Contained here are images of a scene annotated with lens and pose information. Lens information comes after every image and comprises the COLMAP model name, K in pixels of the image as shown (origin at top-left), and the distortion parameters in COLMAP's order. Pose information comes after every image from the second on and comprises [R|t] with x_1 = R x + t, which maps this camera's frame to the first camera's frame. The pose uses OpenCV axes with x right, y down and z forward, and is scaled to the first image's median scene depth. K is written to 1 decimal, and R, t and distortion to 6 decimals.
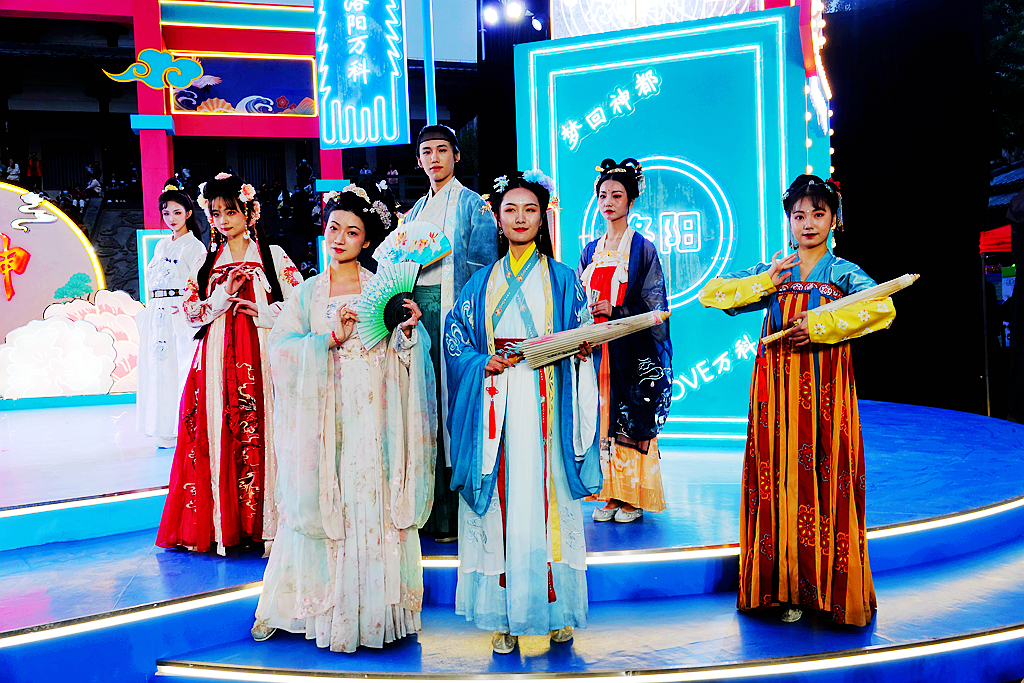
lens RADIAL K [[955.3, 0, 516.2], [0, 955.3, 334.8], [0, 0, 1]] dist [0.010610, 0.001132]
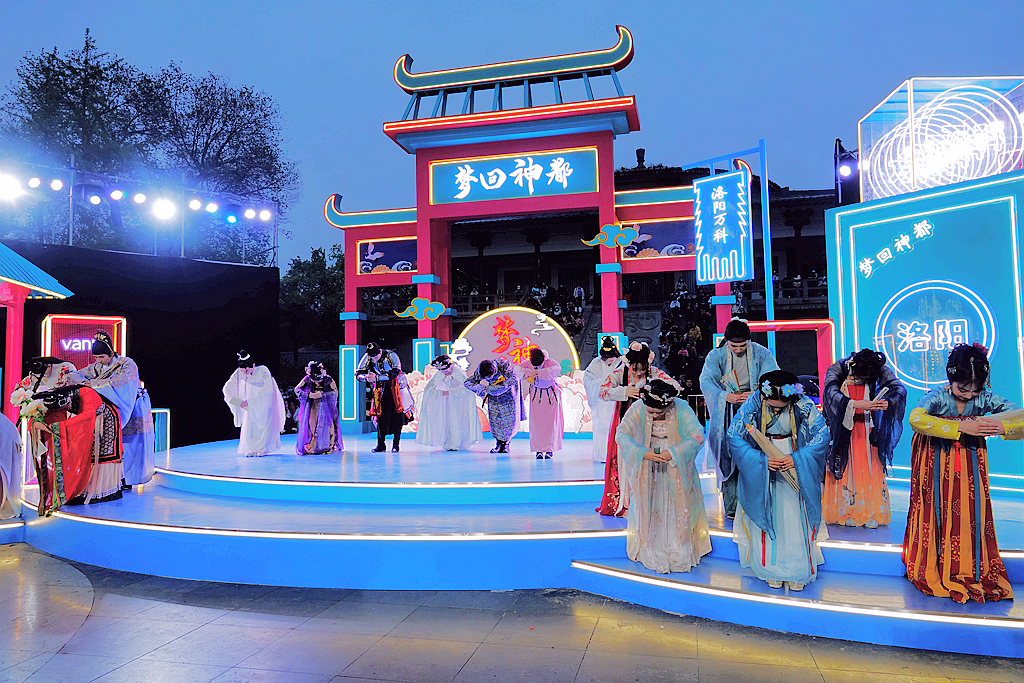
lens RADIAL K [[719.9, 0, 509.4], [0, 719.9, 338.7], [0, 0, 1]] dist [0.003044, 0.004330]
pose [[0.862812, -0.012521, -0.505370, 0.136703], [-0.029410, 0.996757, -0.074906, -0.003999], [0.504669, 0.079493, 0.859645, -0.196765]]
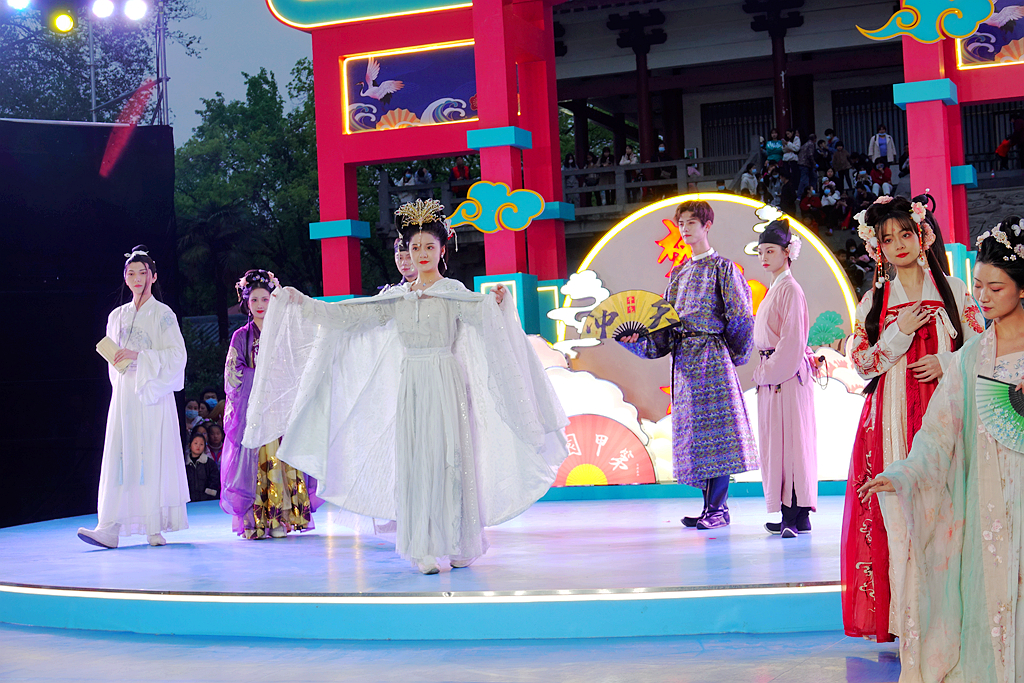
lens RADIAL K [[1733.5, 0, 512.0], [0, 1733.5, 341.5], [0, 0, 1]] dist [0.010516, 0.047991]
pose [[0.792796, -0.018652, -0.609201, 0.205354], [-0.000477, 0.999512, -0.031222, -0.001099], [0.609486, 0.025043, 0.792401, -0.245683]]
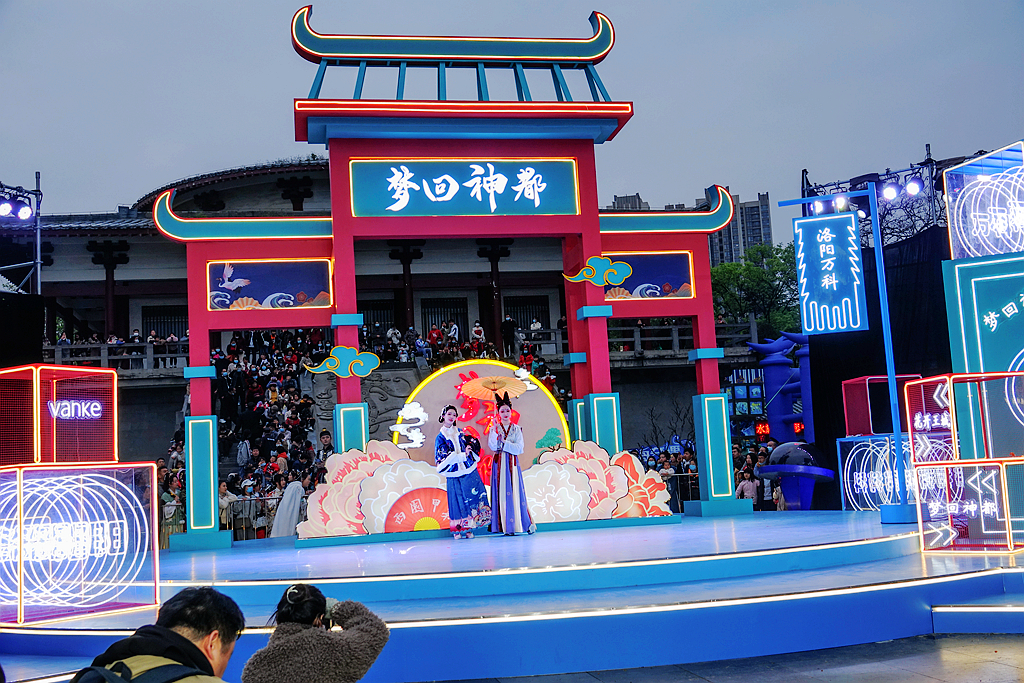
lens RADIAL K [[1145.1, 0, 512.0], [0, 1145.1, 341.5], [0, 0, 1]] dist [0.001676, -0.008768]
pose [[0.994621, -0.032049, -0.098495, -0.477805], [0.017731, 0.989571, -0.142947, 0.054653], [0.102050, 0.140432, 0.984817, -0.753212]]
